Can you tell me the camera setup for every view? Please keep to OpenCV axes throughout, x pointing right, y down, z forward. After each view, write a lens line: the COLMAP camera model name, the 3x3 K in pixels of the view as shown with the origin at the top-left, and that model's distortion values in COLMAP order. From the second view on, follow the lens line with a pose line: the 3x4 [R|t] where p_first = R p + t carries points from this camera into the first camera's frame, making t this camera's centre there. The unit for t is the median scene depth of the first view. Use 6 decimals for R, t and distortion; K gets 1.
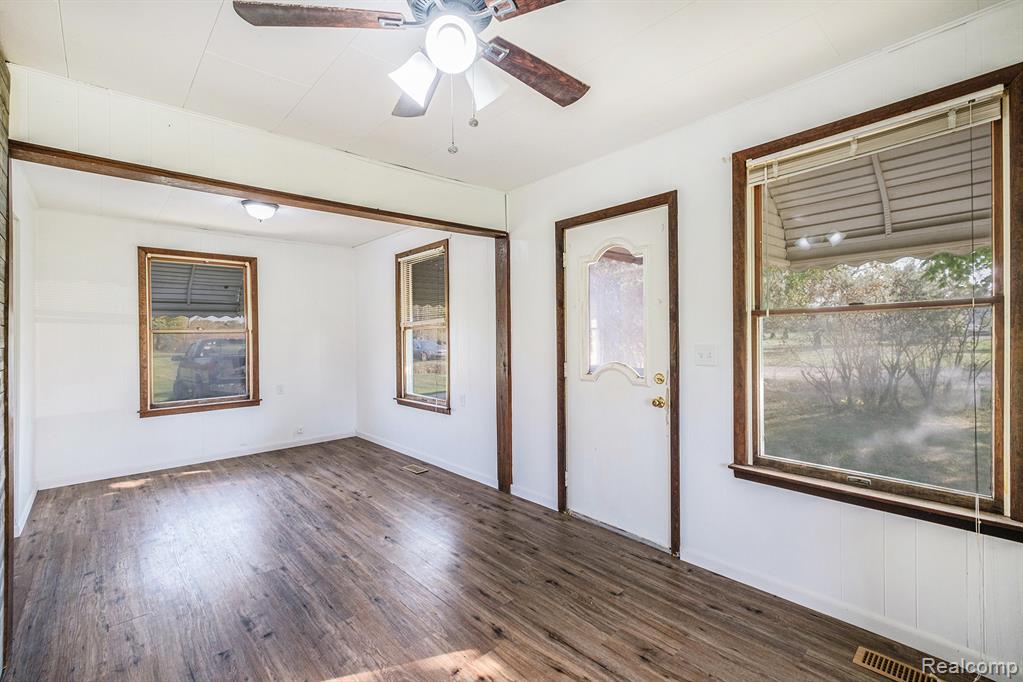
lens RADIAL K [[440.8, 0, 511.7], [0, 440.8, 334.3], [0, 0, 1]] dist [0.014027, 0.000047]
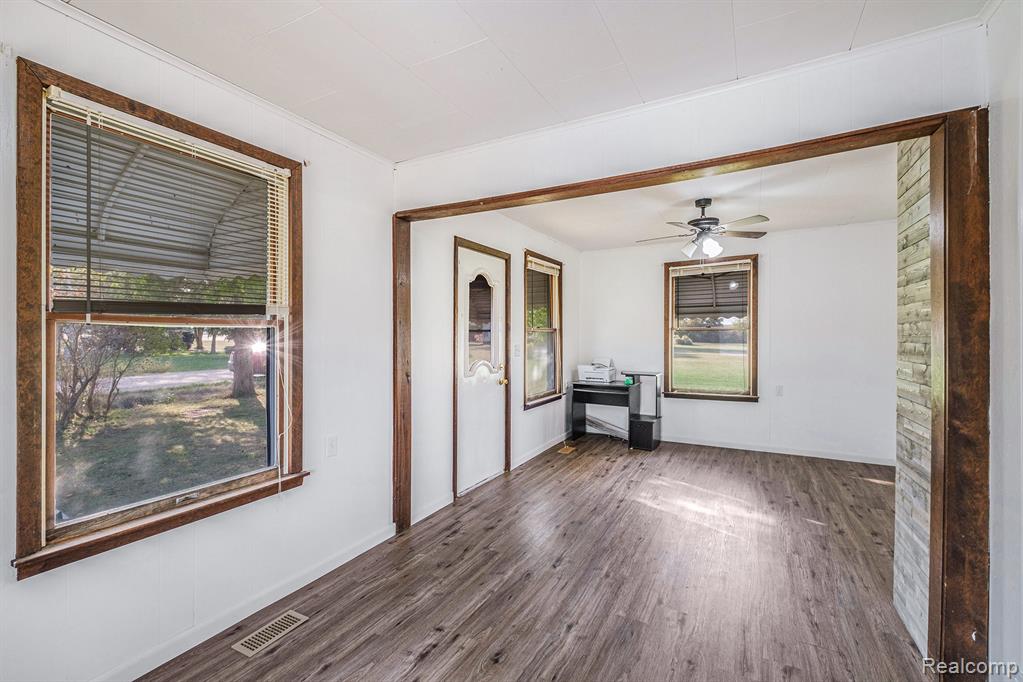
lens RADIAL K [[440.8, 0, 512.0], [0, 440.8, 335.8], [0, 0, 1]] dist [0.014027, 0.000047]
pose [[-0.309222, 0.011275, 0.950923, -1.034566], [0.008155, 0.999924, -0.009205, 0.004291], [-0.950955, 0.004909, -0.309291, 1.267460]]
